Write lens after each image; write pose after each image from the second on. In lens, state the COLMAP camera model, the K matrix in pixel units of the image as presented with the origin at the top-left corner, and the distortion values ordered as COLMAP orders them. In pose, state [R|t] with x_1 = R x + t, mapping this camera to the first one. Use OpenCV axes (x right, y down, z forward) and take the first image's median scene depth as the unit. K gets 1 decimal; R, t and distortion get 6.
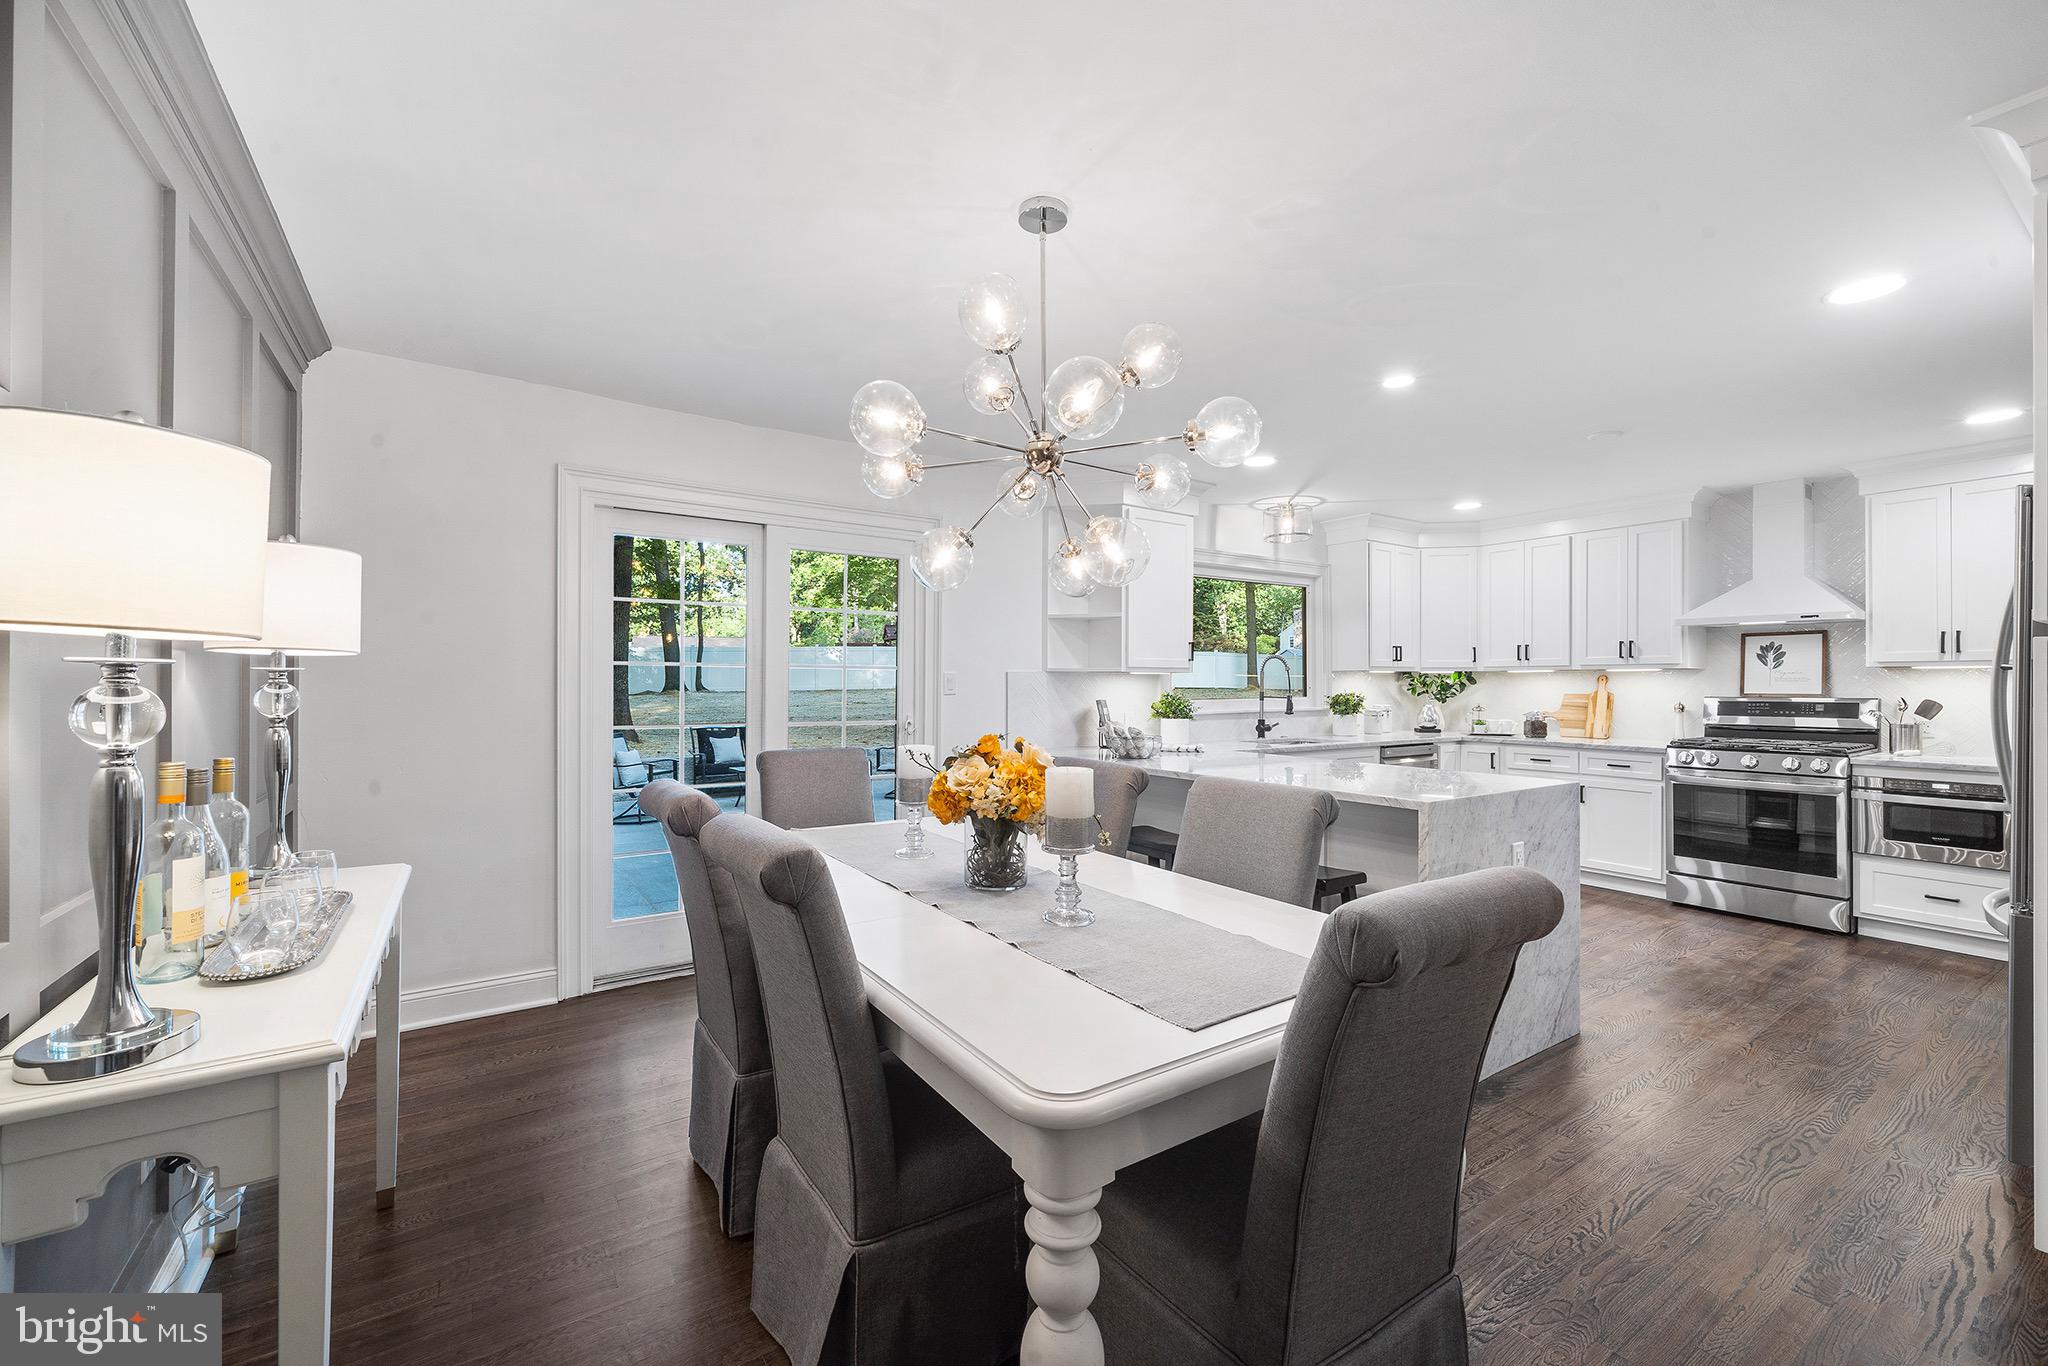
lens RADIAL K [[814.5, 0, 1021.5], [0, 814.5, 681.5], [0, 0, 1]] dist [0.001043, 0.000039]
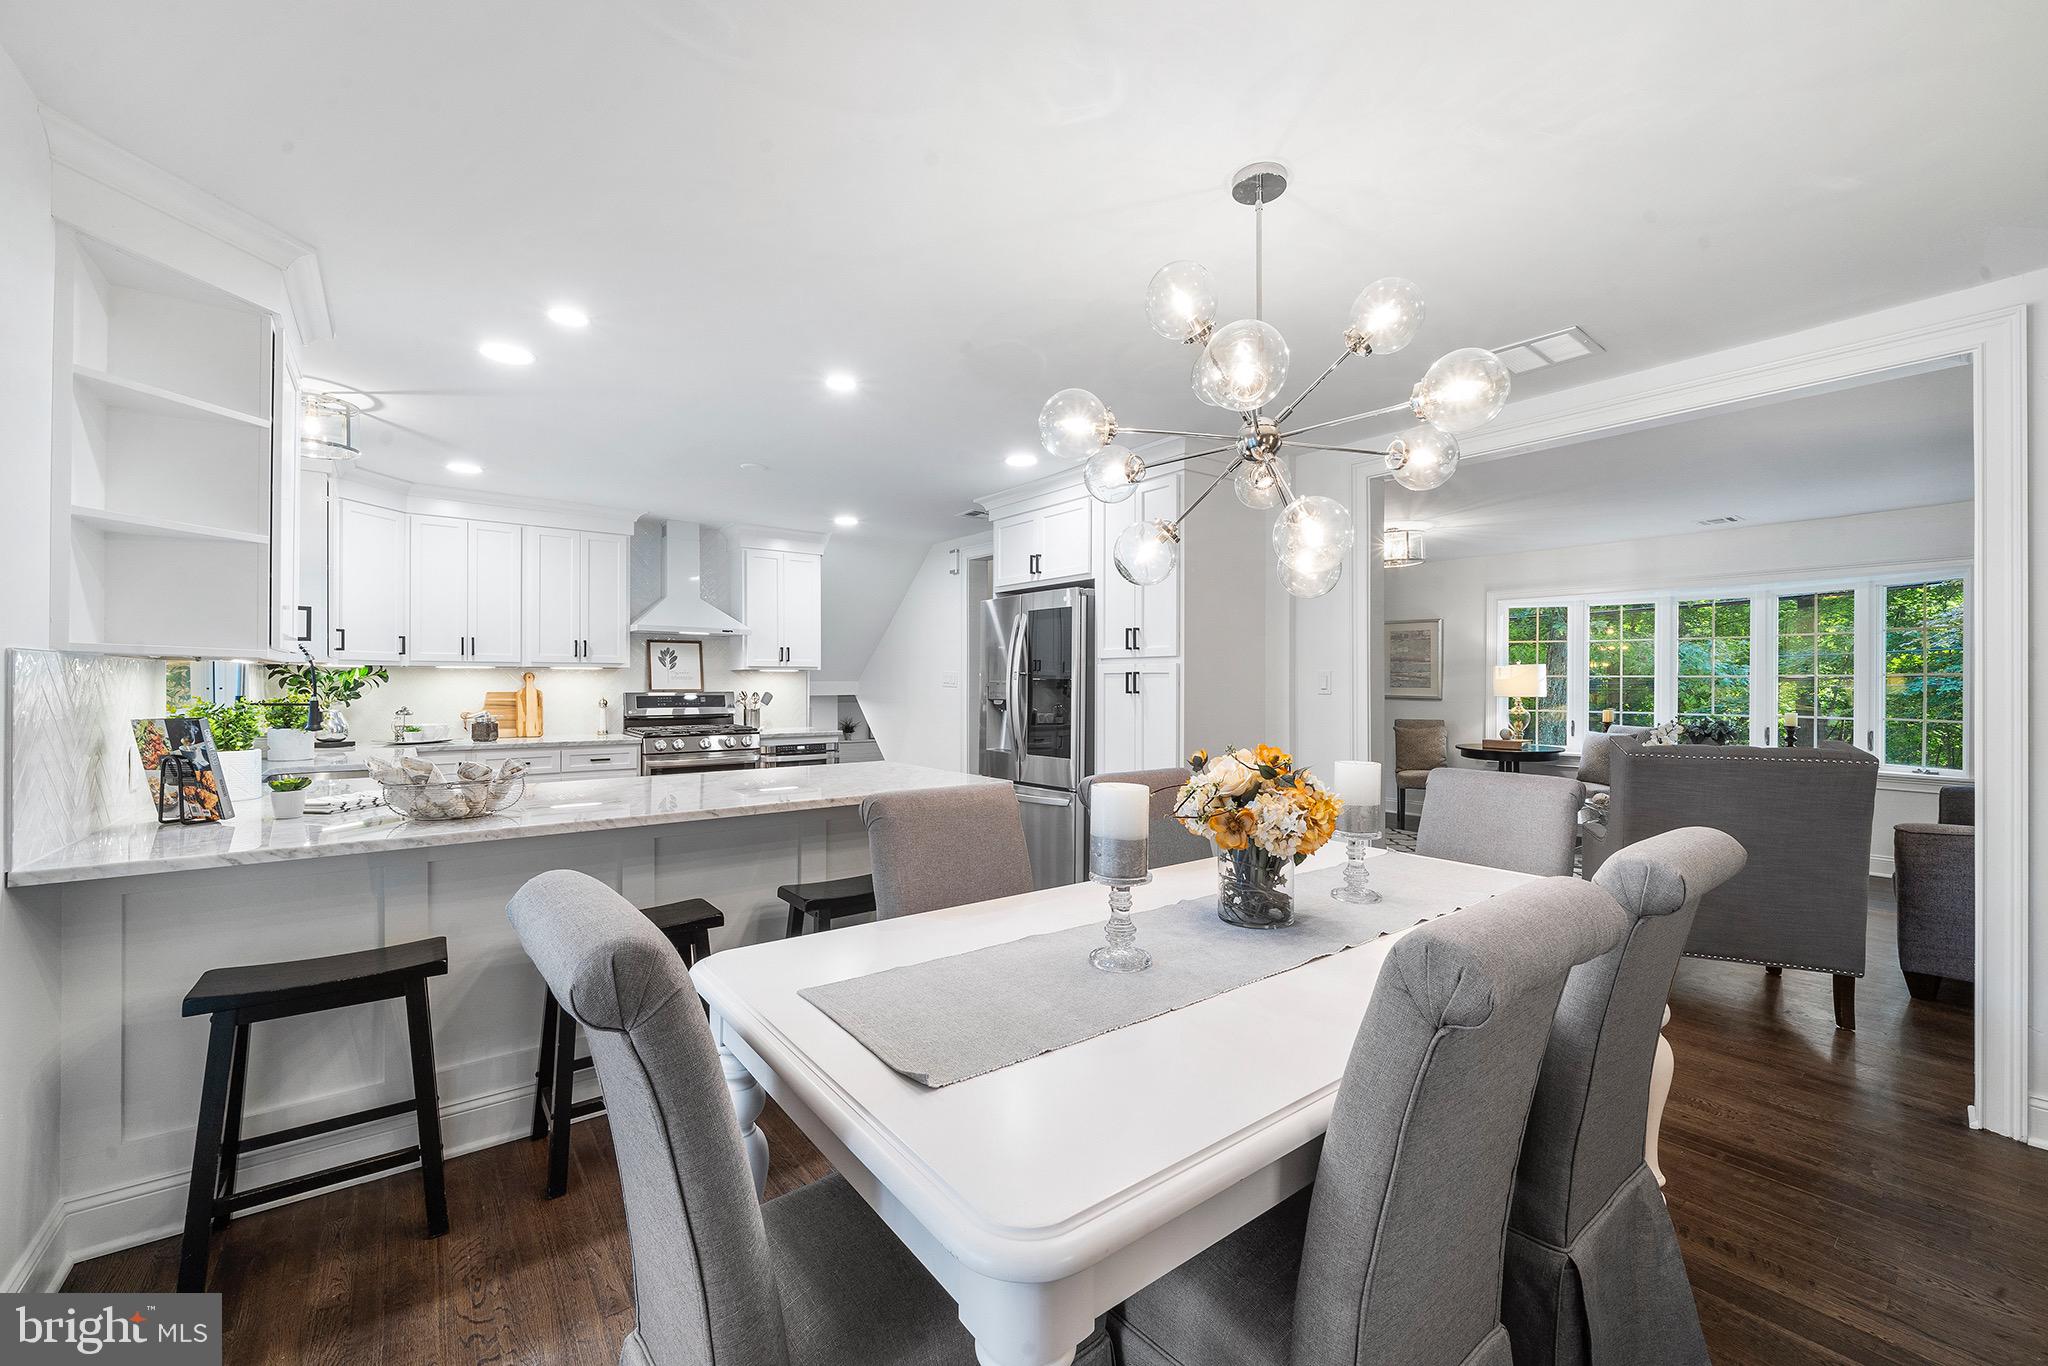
lens RADIAL K [[814.5, 0, 1022.6], [0, 814.5, 681.5], [0, 0, 1]] dist [0.001043, 0.000039]
pose [[-0.071945, -0.001528, 0.997407, -0.357191], [-0.004802, 0.999988, 0.001186, -0.001176], [-0.997397, -0.004705, -0.071951, 0.536881]]
